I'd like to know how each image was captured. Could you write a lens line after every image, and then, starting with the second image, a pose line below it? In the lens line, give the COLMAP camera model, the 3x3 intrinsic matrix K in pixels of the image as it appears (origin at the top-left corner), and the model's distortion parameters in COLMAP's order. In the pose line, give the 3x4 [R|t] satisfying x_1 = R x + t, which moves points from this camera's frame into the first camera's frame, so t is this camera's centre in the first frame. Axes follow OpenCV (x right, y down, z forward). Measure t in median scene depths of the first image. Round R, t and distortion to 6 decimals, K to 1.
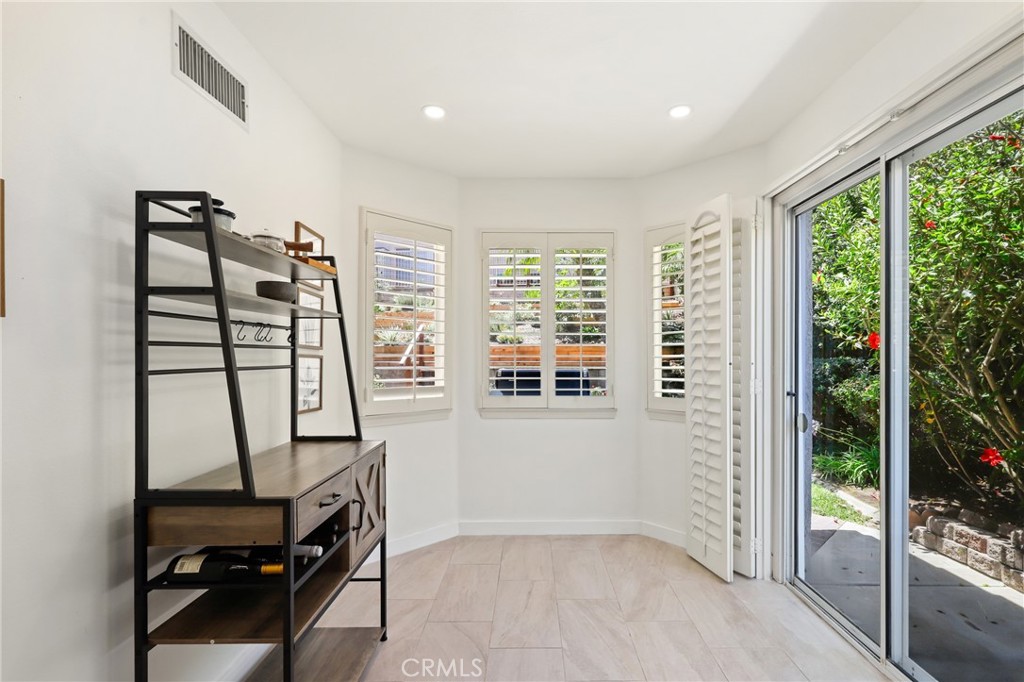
lens RADIAL K [[489.7, 0, 512.6], [0, 489.7, 360.8], [0, 0, 1]] dist [0.069620, -0.000031]
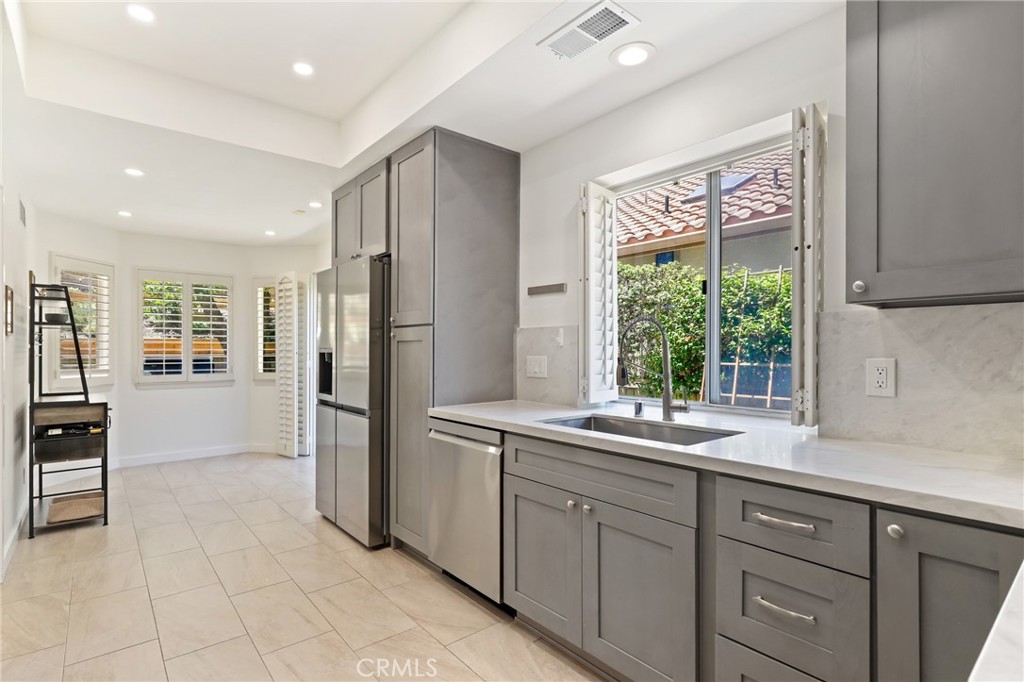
lens RADIAL K [[503.3, 0, 510.5], [0, 503.3, 347.0], [0, 0, 1]] dist [0.000366, 0.000341]
pose [[0.743982, 0.003642, 0.668190, -0.248875], [0.004834, 0.999930, -0.010833, 0.006134], [-0.668182, 0.011289, 0.743912, -0.956373]]
